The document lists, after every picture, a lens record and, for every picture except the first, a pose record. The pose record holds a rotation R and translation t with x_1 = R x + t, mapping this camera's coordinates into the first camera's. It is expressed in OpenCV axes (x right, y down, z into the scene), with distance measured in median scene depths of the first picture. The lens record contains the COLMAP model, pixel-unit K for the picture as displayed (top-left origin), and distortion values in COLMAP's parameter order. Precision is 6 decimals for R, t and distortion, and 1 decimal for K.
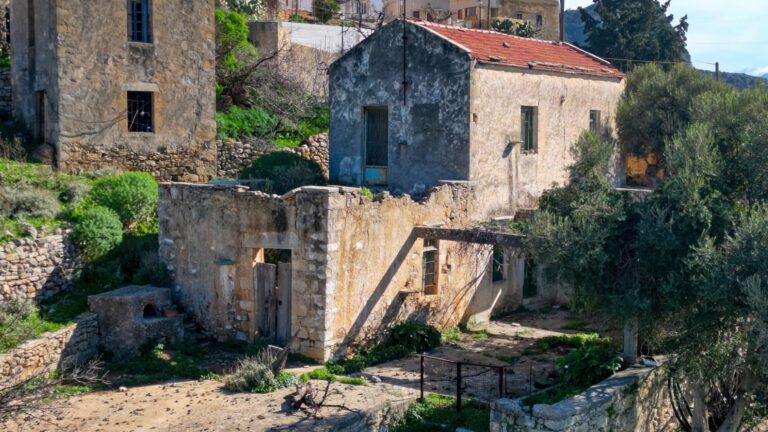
lens RADIAL K [[1142.0, 0, 373.8], [0, 1142.0, 188.6], [0, 0, 1]] dist [0.107054, 0.000000]
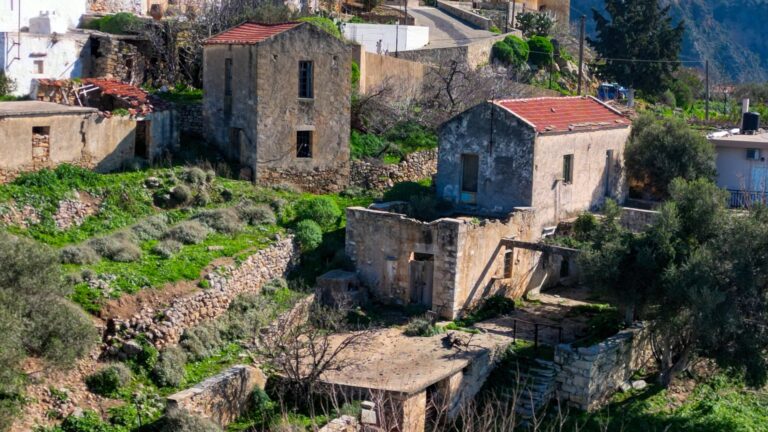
lens RADIAL K [[1142.0, 0, 356.8], [0, 1142.0, 198.4], [0, 0, 1]] dist [0.107054, 0.000000]
pose [[0.999657, 0.024031, -0.010405, -0.154332], [-0.023284, 0.997493, 0.066820, -0.128350], [0.011984, -0.066555, 0.997711, -0.642789]]
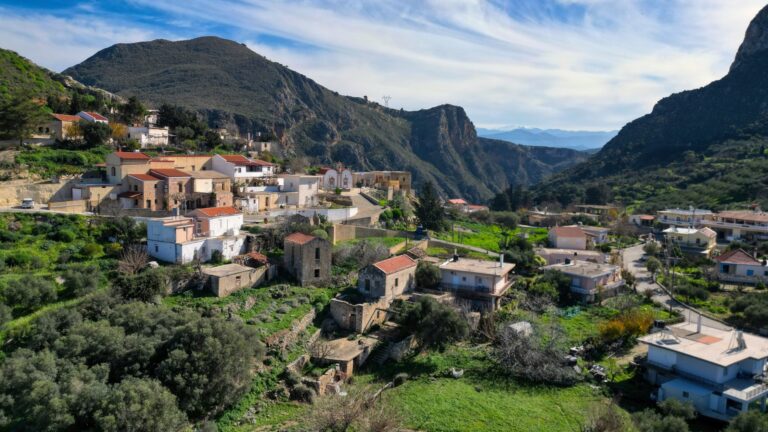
lens RADIAL K [[493.3, 0, 384.5], [0, 493.3, 211.5], [0, 0, 1]] dist [0.052469, -0.001245]
pose [[0.994843, 0.021439, 0.099131, -0.172907], [-0.022668, 0.999679, 0.011293, -0.468136], [-0.098857, -0.013482, 0.995010, -1.431973]]
